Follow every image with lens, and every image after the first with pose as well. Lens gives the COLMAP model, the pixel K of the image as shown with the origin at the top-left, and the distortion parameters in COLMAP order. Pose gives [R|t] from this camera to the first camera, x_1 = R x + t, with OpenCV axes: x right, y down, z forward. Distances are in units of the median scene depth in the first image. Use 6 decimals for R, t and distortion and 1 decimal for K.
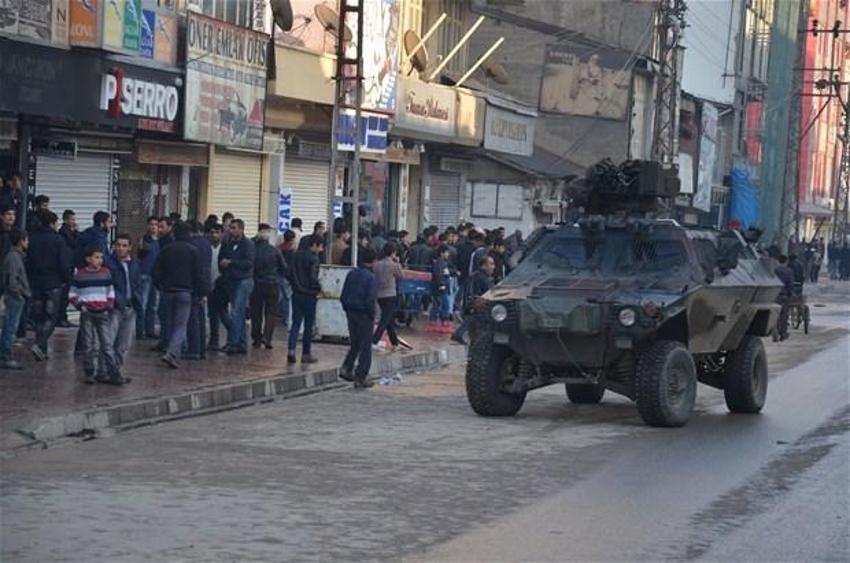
lens RADIAL K [[2900.8, 0, 425.0], [0, 2900.8, 281.5], [0, 0, 1]] dist [1.110172, 1.604340]
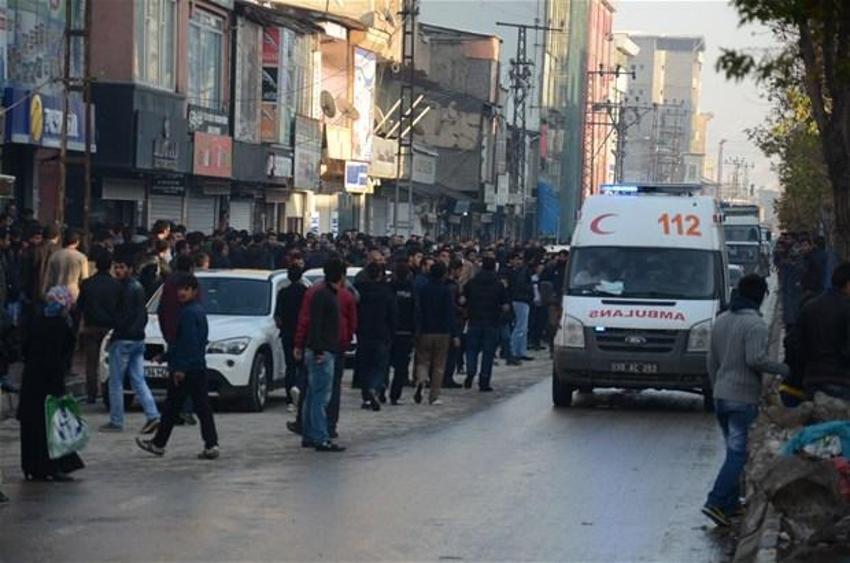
lens RADIAL K [[3201.2, 0, 425.0], [0, 3201.2, 281.5], [0, 0, 1]] dist [1.154539, 0.531106]
pose [[0.995477, -0.015544, 0.093718, -0.123011], [0.015689, 0.999877, -0.000818, 0.005866], [-0.093694, 0.002285, 0.995598, -0.587782]]
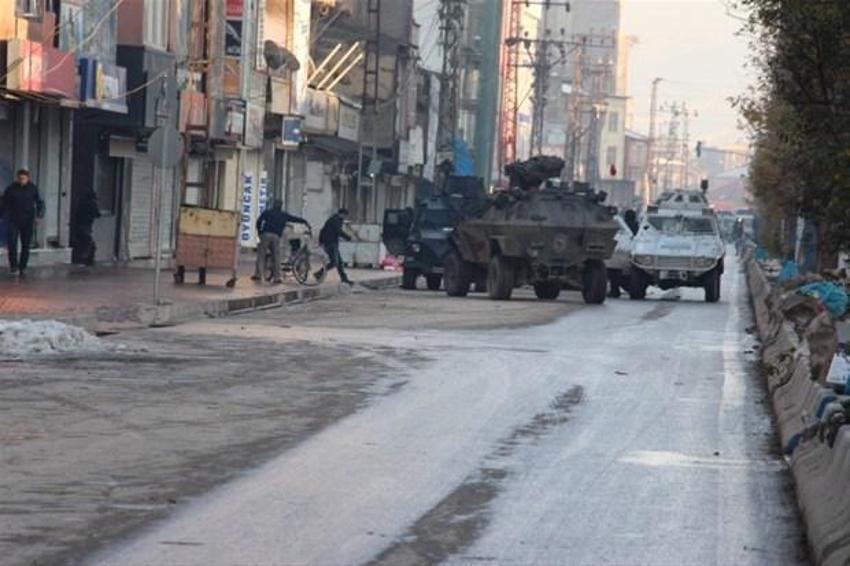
lens RADIAL K [[4990.8, 0, 425.0], [0, 4990.8, 283.0], [0, 0, 1]] dist [2.032714, 4.674296]
pose [[0.989687, -0.003372, 0.143207, -0.255702], [0.003433, 0.999994, -0.000175, 0.018849], [-0.143205, 0.000665, 0.989693, -1.174564]]
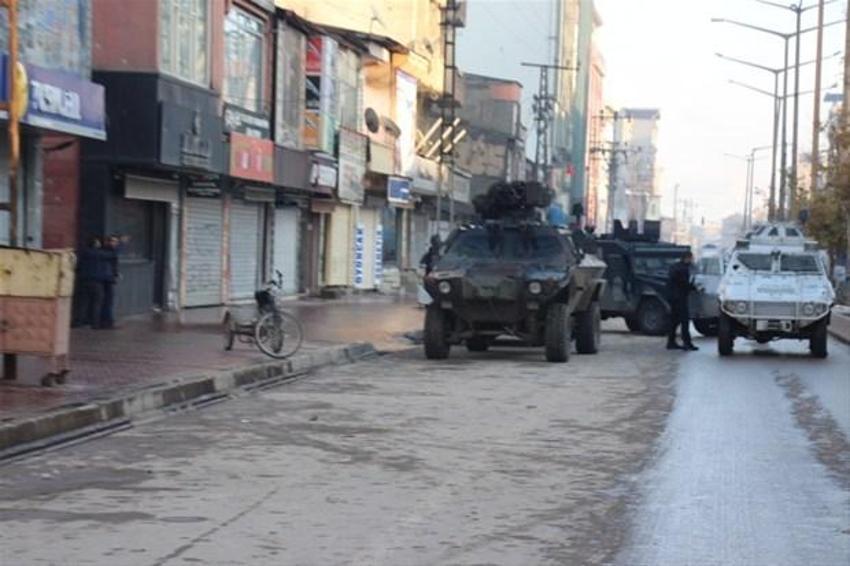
lens RADIAL K [[2282.5, 0, 425.0], [0, 2282.5, 283.0], [0, 0, 1]] dist [0.476307, 0.108284]
pose [[0.996329, -0.018653, 0.083550, -0.098613], [0.019183, 0.999801, -0.005545, 0.007756], [-0.083430, 0.007128, 0.996488, -0.254127]]
